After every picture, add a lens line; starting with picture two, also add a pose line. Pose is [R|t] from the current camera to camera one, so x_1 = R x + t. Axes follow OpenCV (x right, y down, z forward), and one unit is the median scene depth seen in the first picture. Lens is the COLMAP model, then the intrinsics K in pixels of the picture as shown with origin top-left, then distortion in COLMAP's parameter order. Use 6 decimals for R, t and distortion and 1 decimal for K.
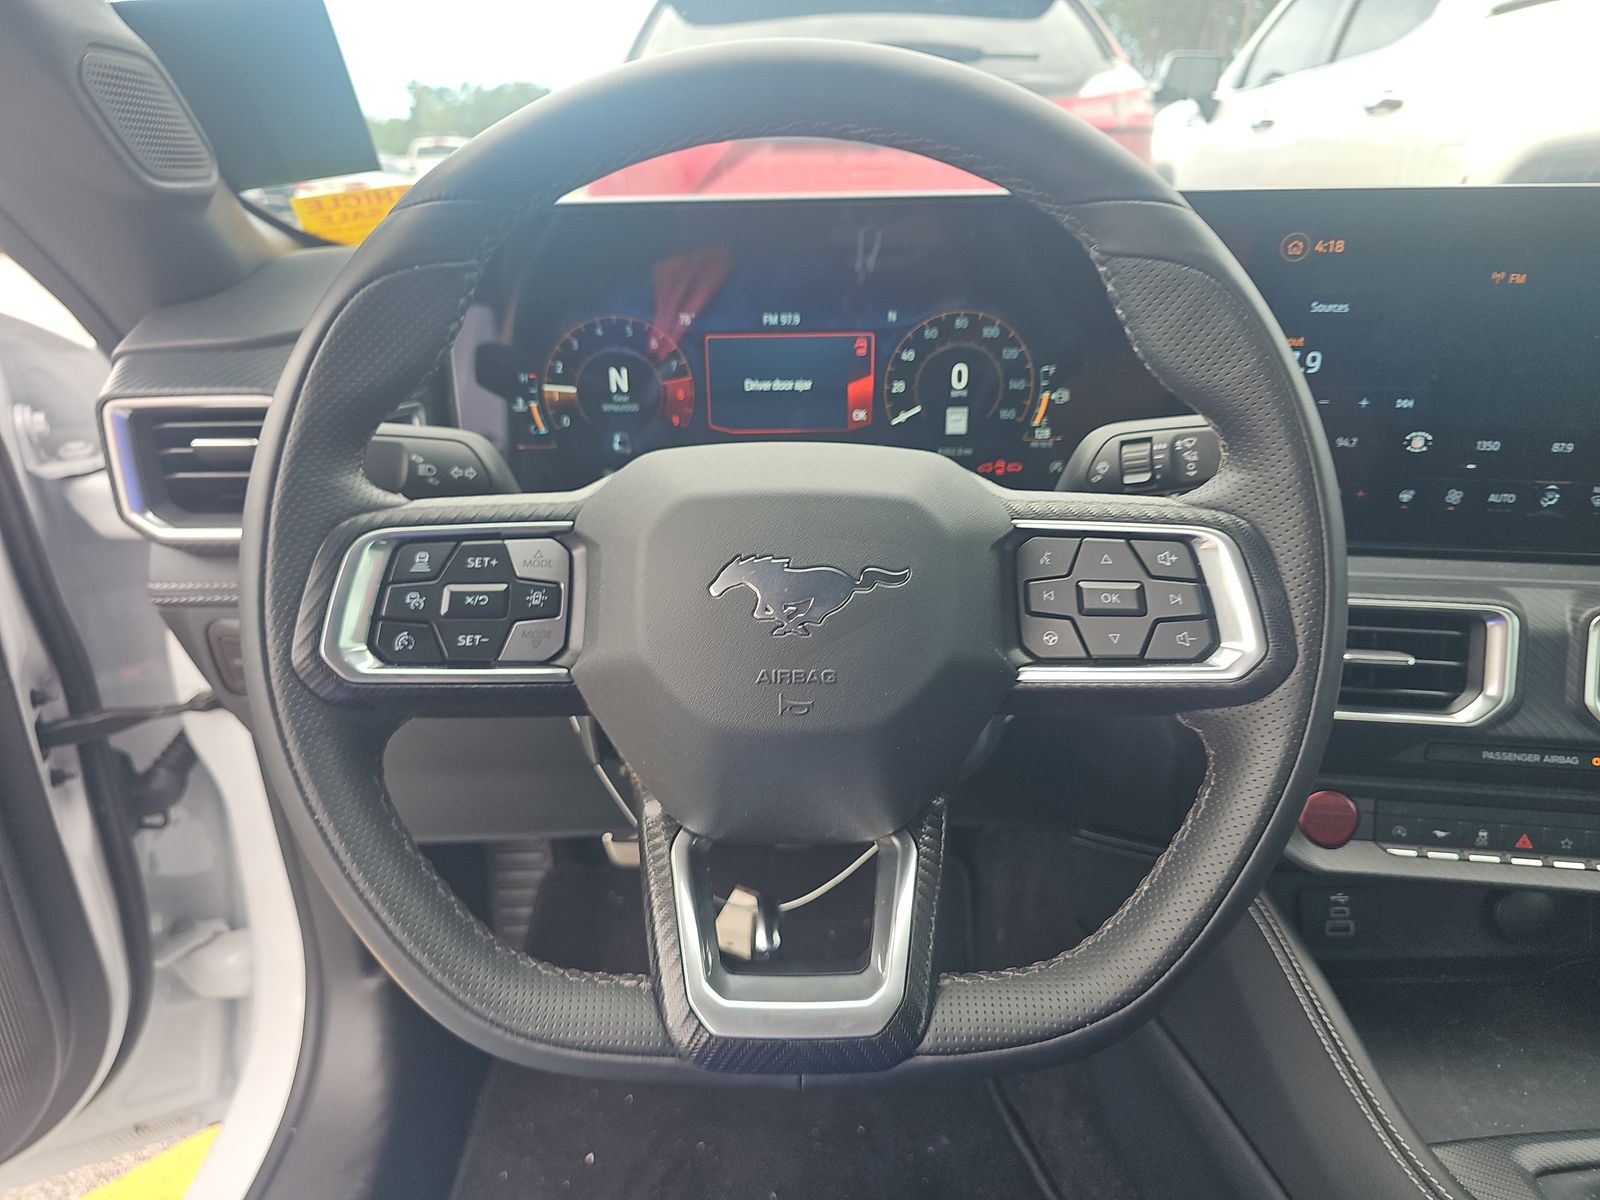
lens RADIAL K [[1307.8, 0, 800.0], [0, 1307.8, 600.0], [0, 0, 1]] dist [0.051064, -0.068450]
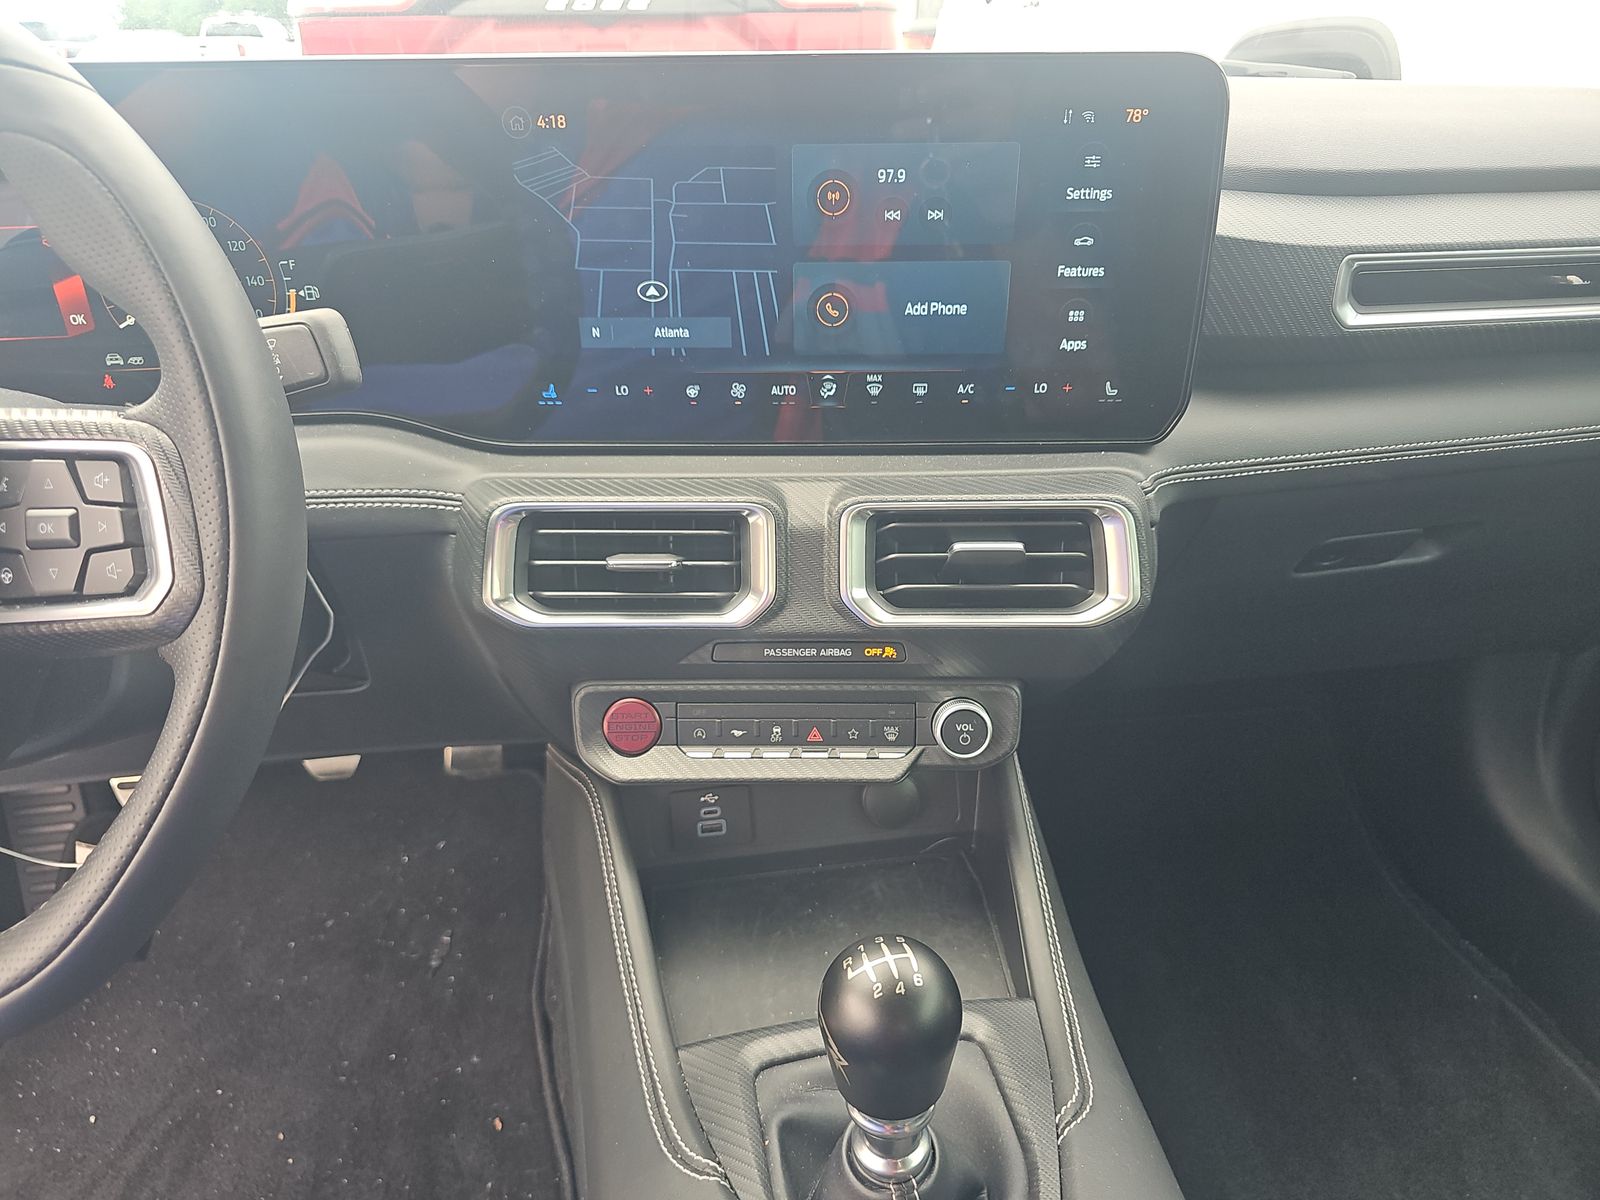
lens RADIAL K [[1307.8, 0, 800.0], [0, 1307.8, 600.0], [0, 0, 1]] dist [0.051064, -0.068450]
pose [[0.987601, -0.059600, 0.145231, 0.397998], [0.048094, 0.995513, 0.081496, -0.000780], [-0.149436, -0.073501, 0.986036, 0.027306]]
